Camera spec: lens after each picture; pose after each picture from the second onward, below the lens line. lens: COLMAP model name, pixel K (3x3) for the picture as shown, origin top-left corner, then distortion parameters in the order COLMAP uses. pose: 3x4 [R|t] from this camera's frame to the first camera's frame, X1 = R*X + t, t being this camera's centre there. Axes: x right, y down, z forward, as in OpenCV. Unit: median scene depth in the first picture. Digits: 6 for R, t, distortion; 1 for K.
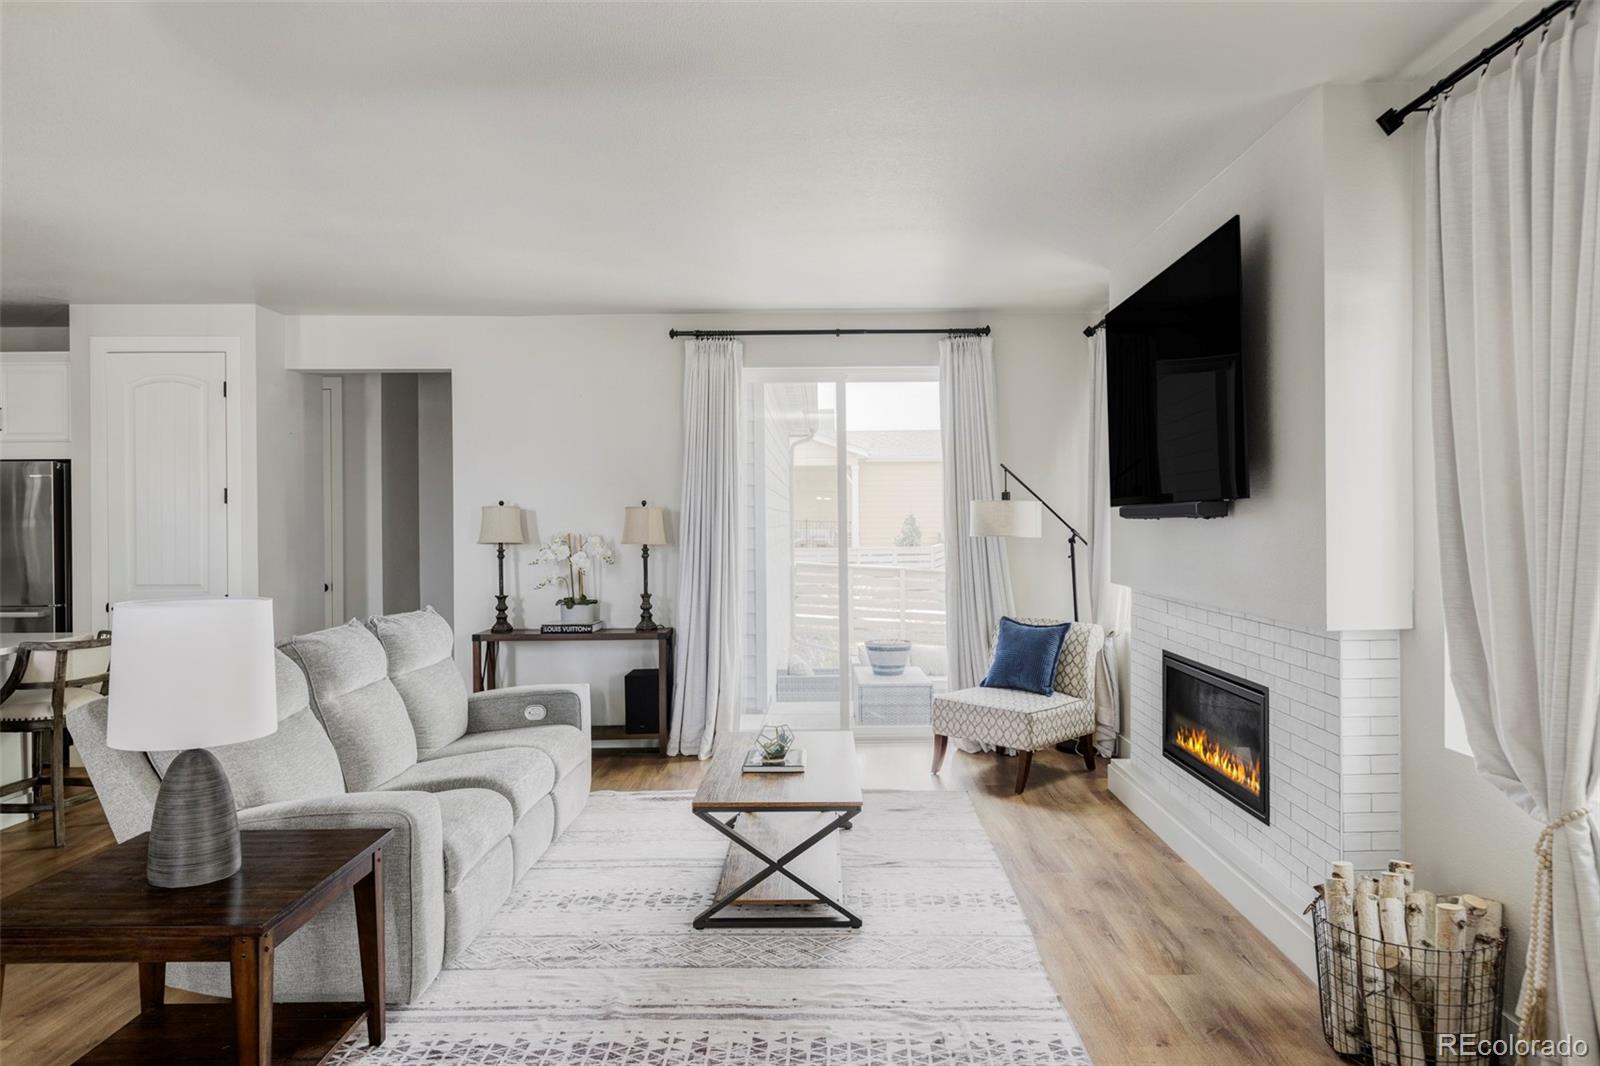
lens RADIAL K [[1091.4, 0, 864.6], [0, 1091.4, 510.1], [0, 0, 1]] dist [-0.008157, 0.003894]
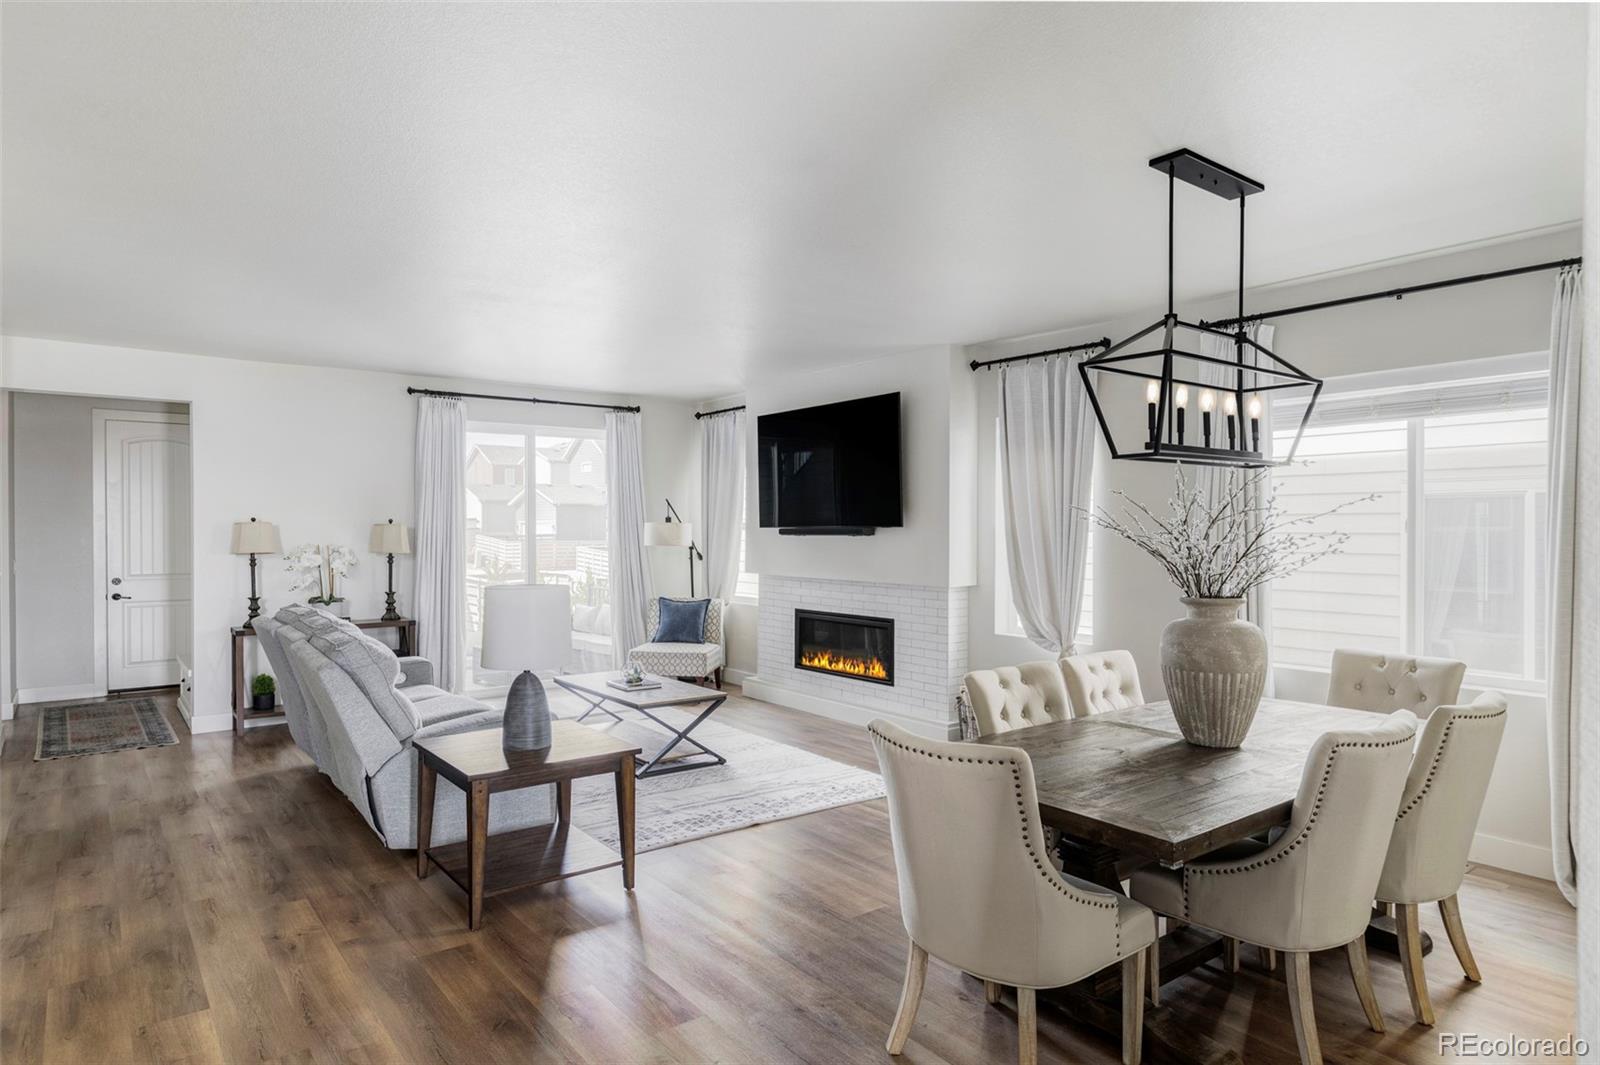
lens RADIAL K [[878.4, 0, 848.7], [0, 878.4, 533.9], [0, 0, 1]] dist [0.001956, -0.000126]
pose [[0.801704, 0.002966, 0.597714, -0.412439], [-0.010998, 0.999892, 0.009790, -0.007893], [-0.597620, -0.014422, 0.801650, -0.164359]]
